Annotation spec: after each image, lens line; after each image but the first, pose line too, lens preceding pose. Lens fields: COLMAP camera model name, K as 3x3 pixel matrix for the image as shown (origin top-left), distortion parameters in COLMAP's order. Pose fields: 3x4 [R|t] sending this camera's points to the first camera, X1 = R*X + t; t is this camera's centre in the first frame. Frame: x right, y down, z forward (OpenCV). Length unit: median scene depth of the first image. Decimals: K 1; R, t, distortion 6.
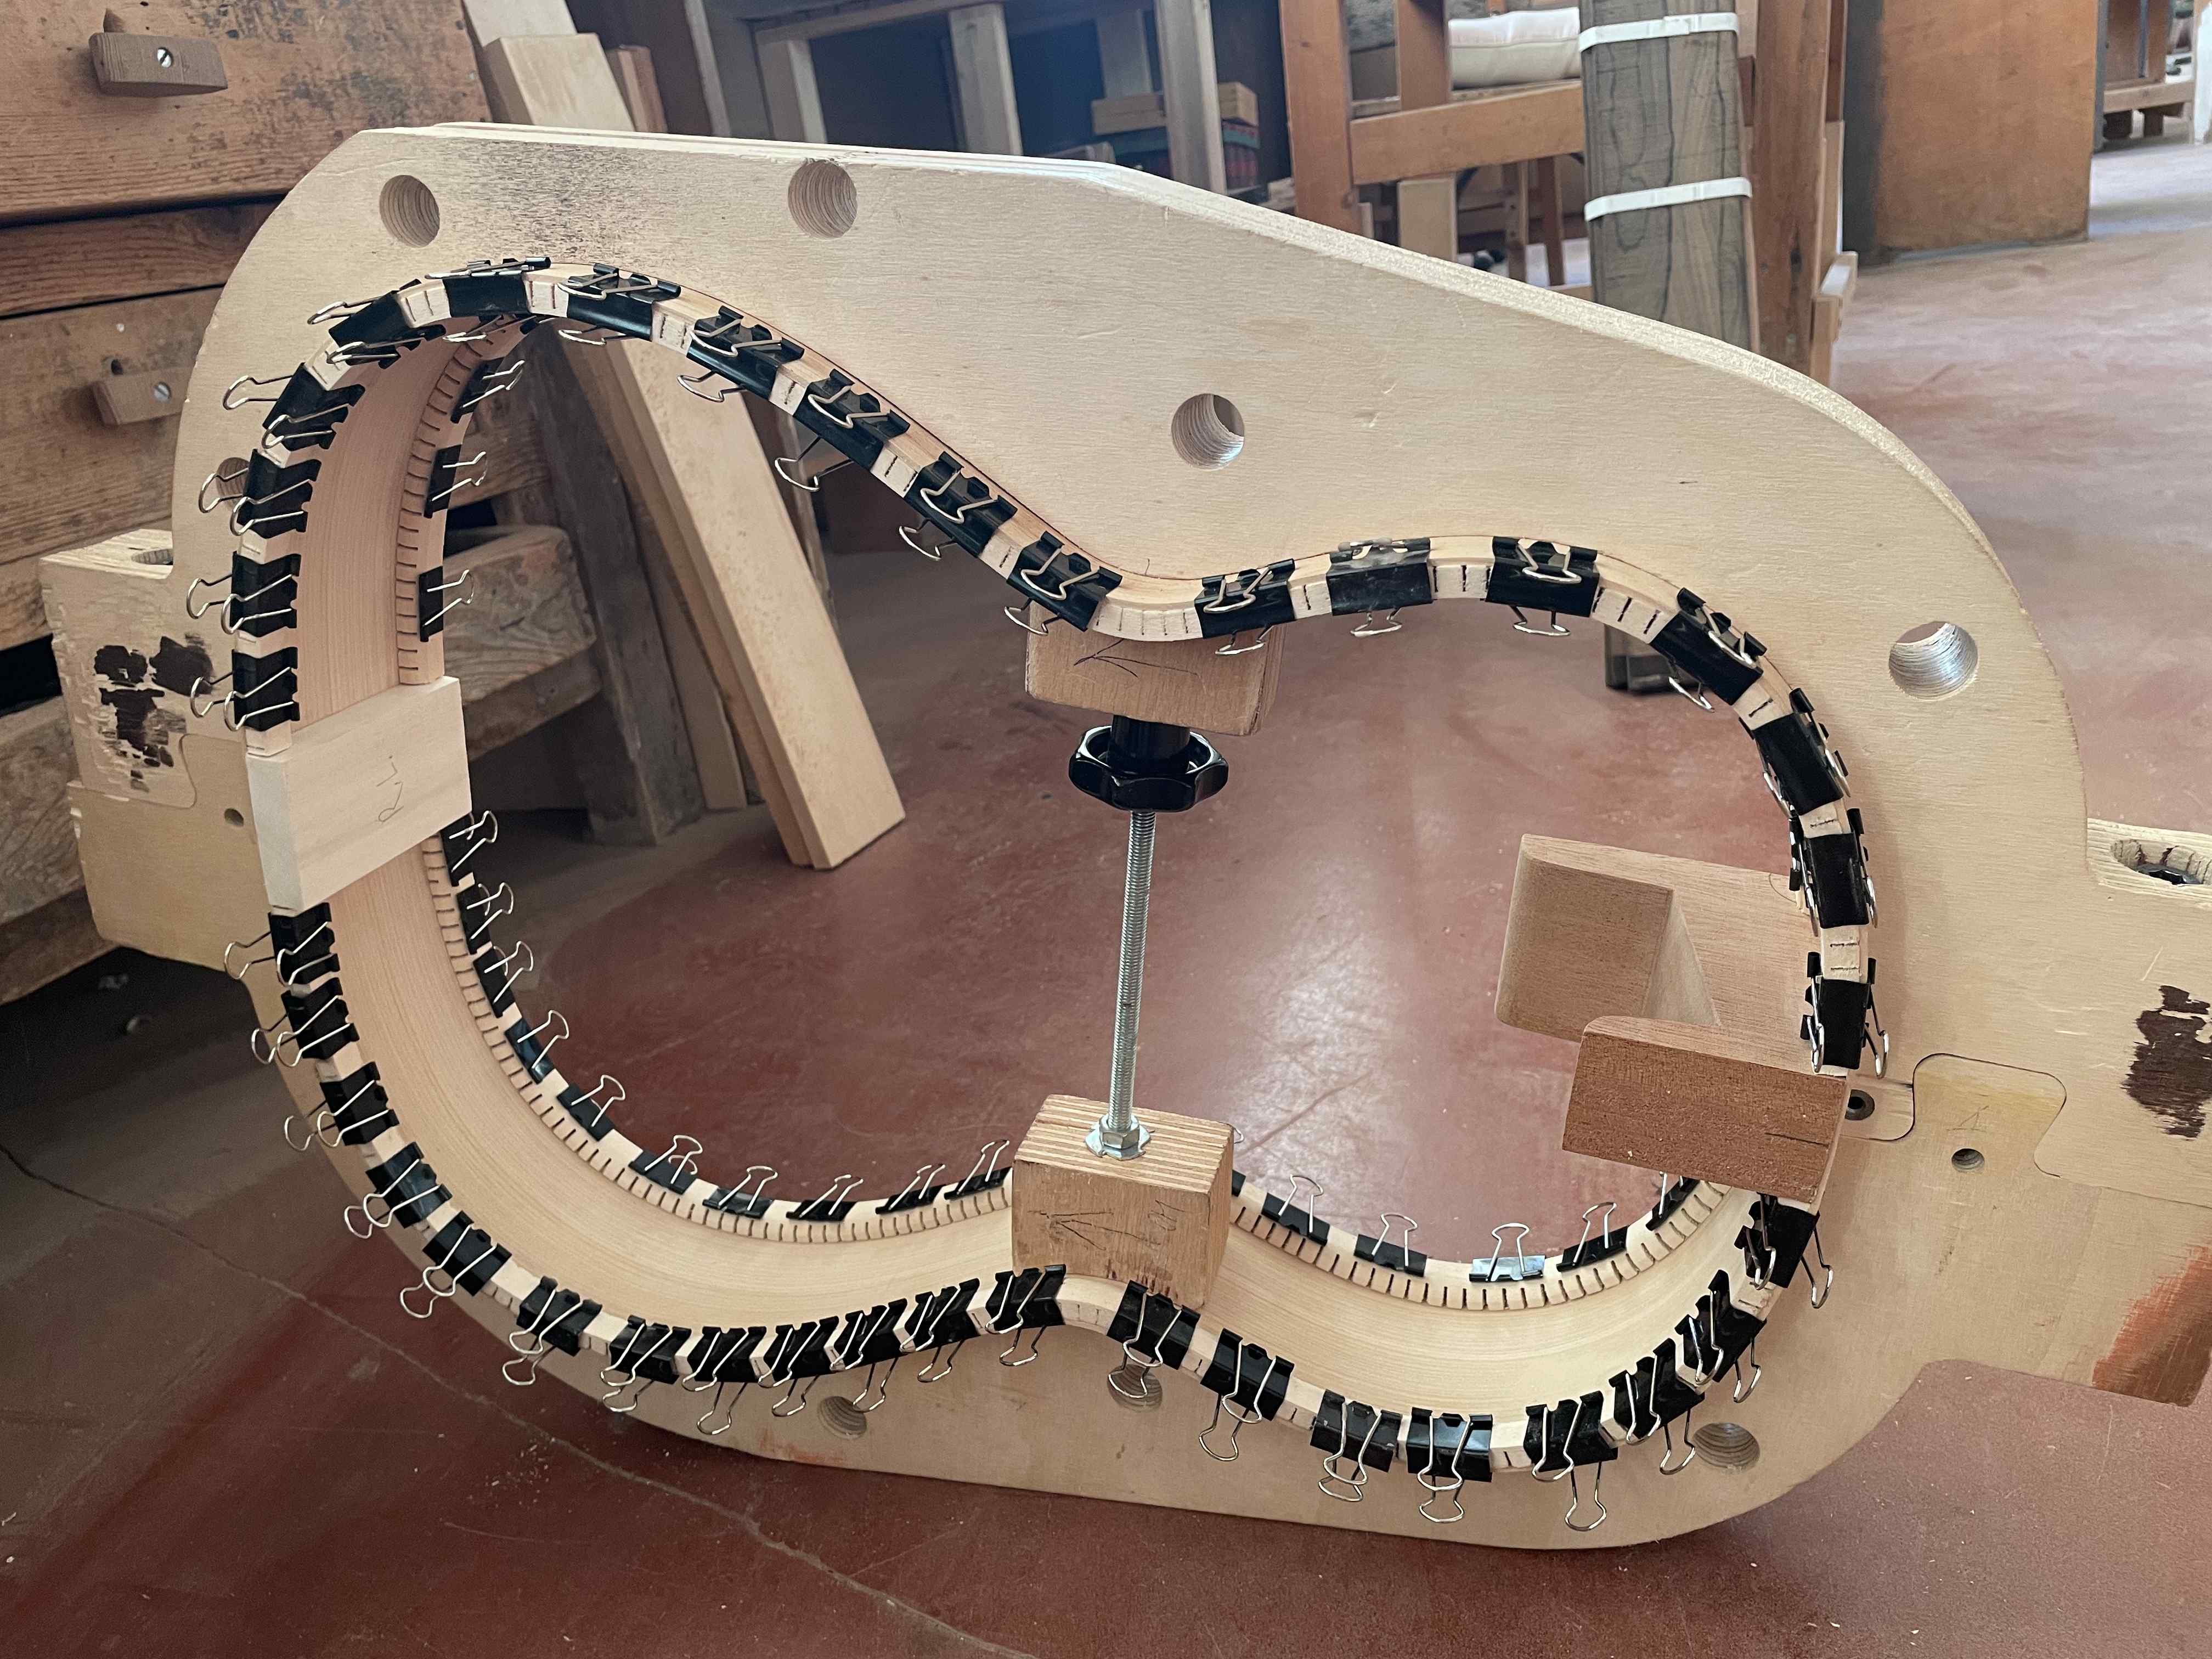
lens RADIAL K [[1667.5, 0, 1107.3], [0, 1667.5, 828.6], [0, 0, 1]] dist [0.021317, -0.007722]
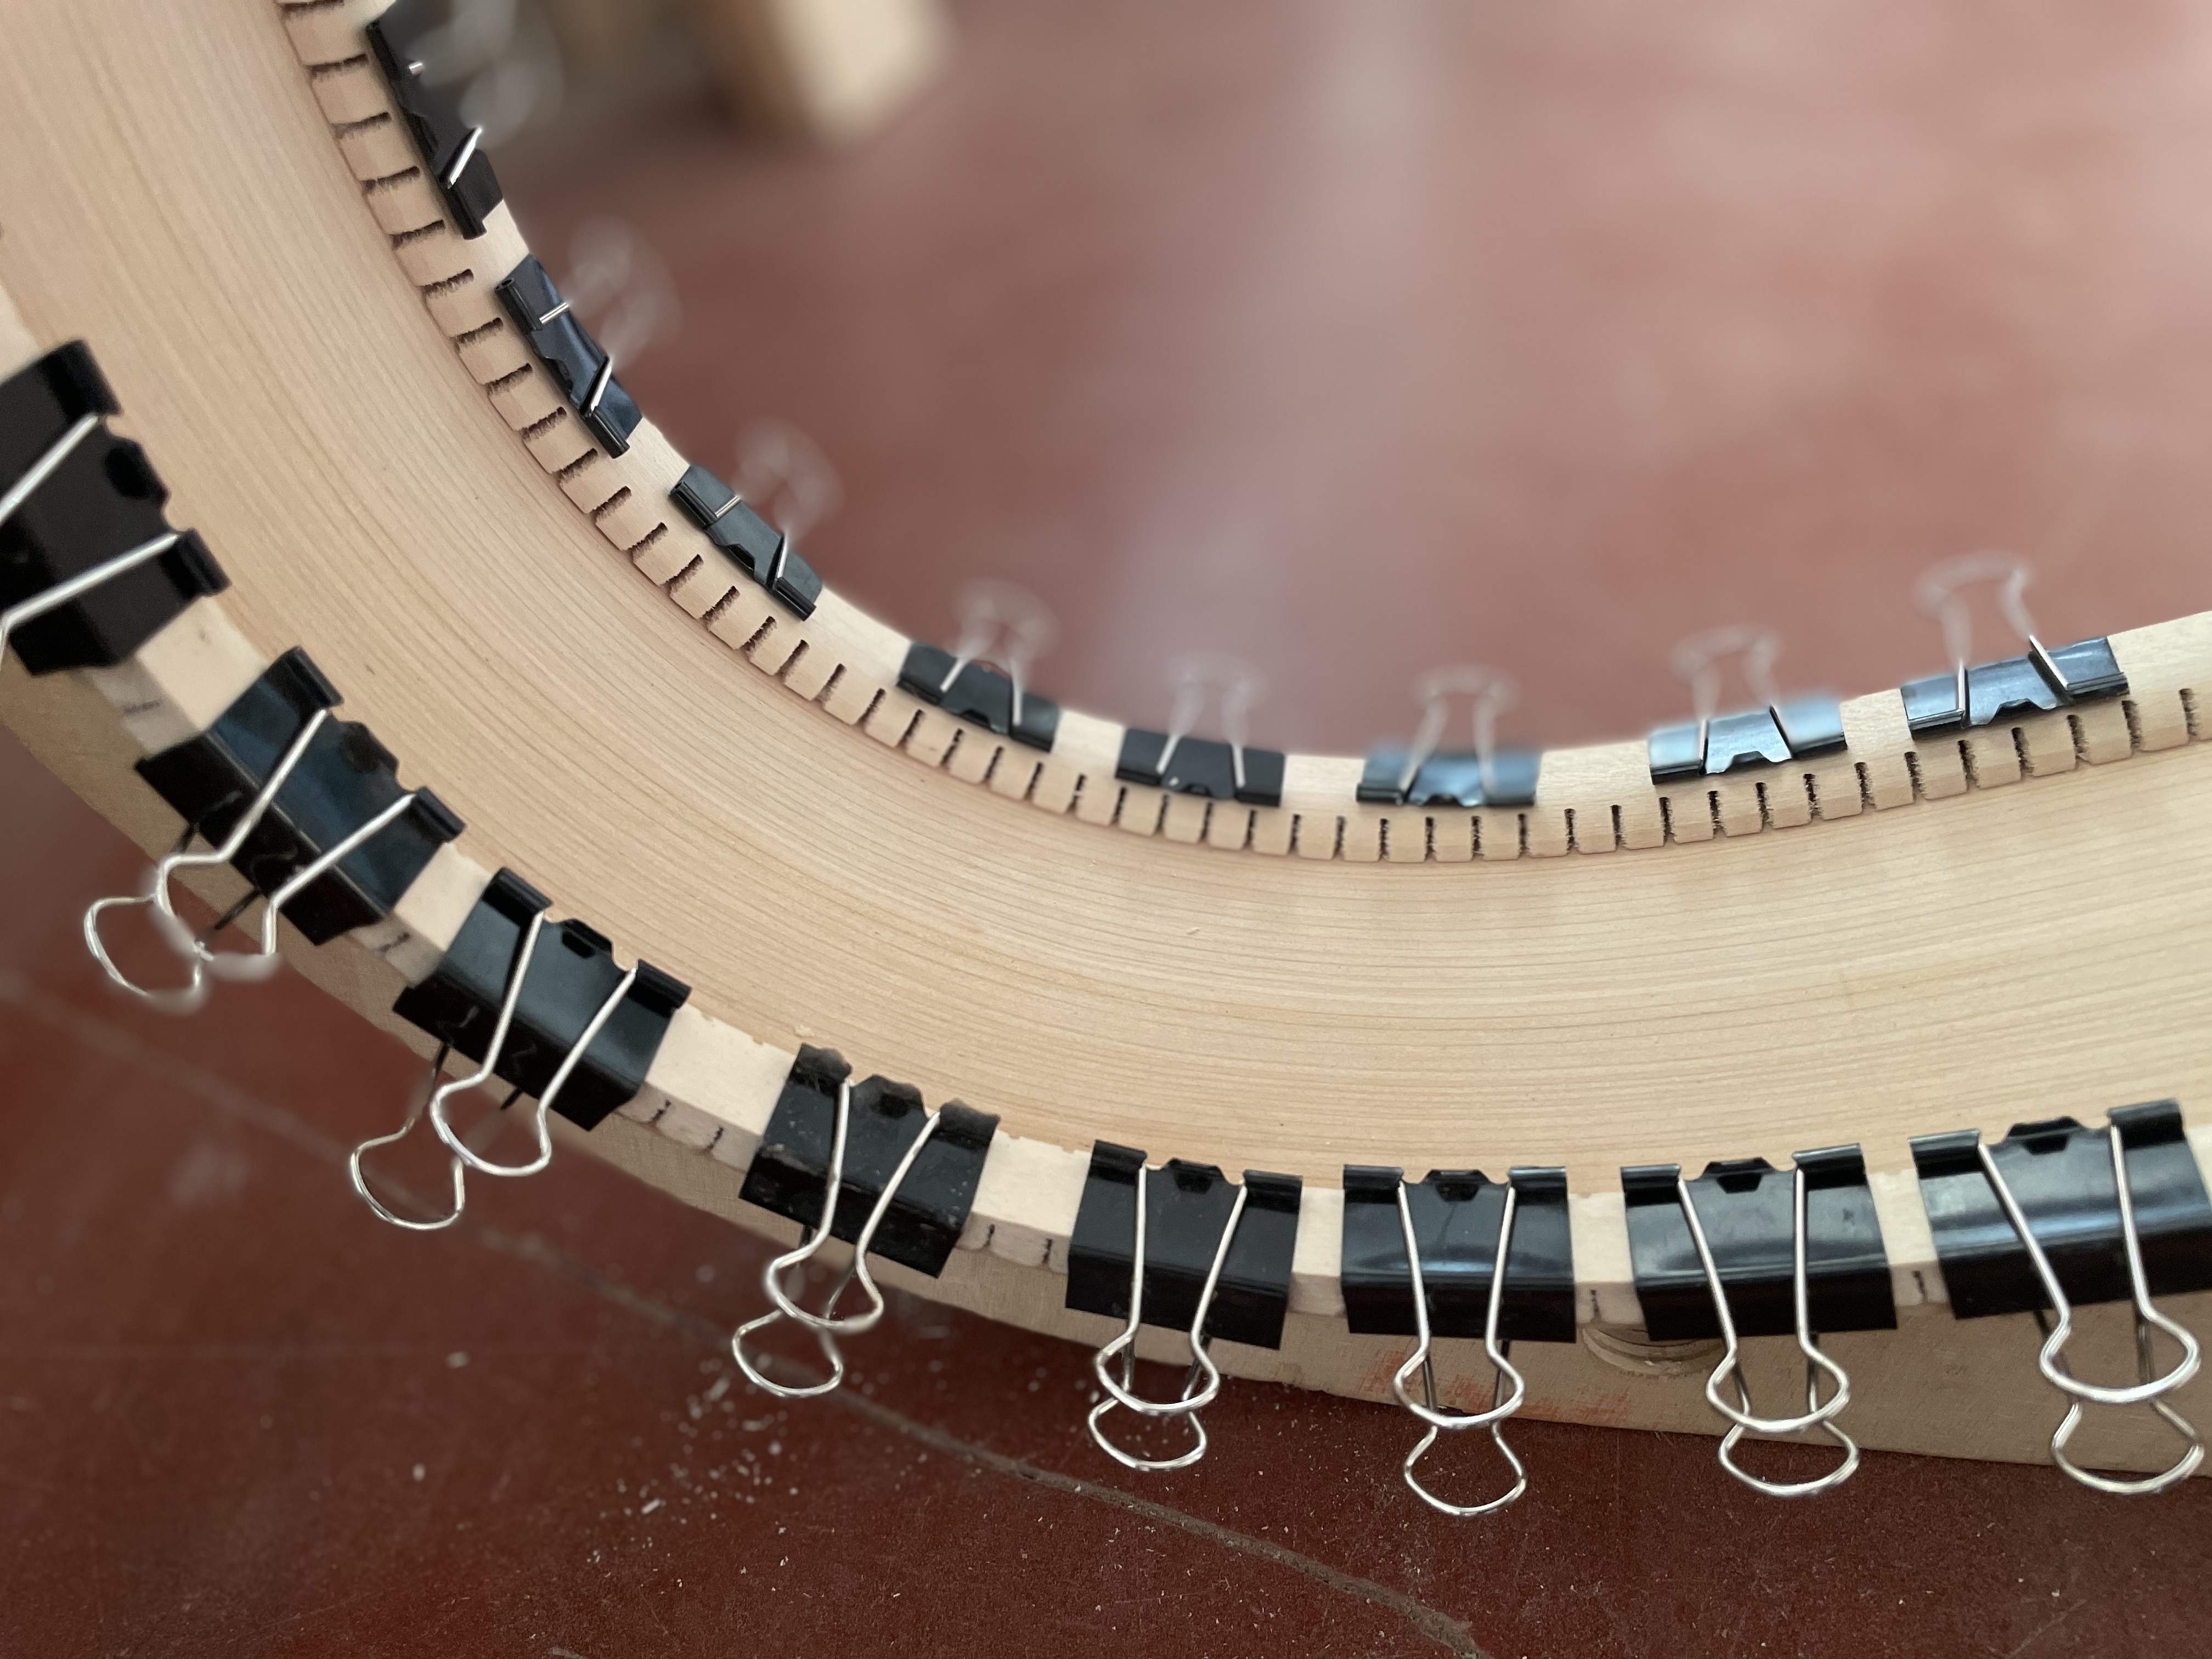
lens RADIAL K [[1667.5, 0, 1106.4], [0, 1667.5, 831.9], [0, 0, 1]] dist [0.021317, -0.007722]
pose [[0.989013, -0.062404, 0.134013, -0.298495], [0.016095, 0.946599, 0.322012, 0.120070], [-0.146951, -0.316318, 0.937203, 0.662012]]
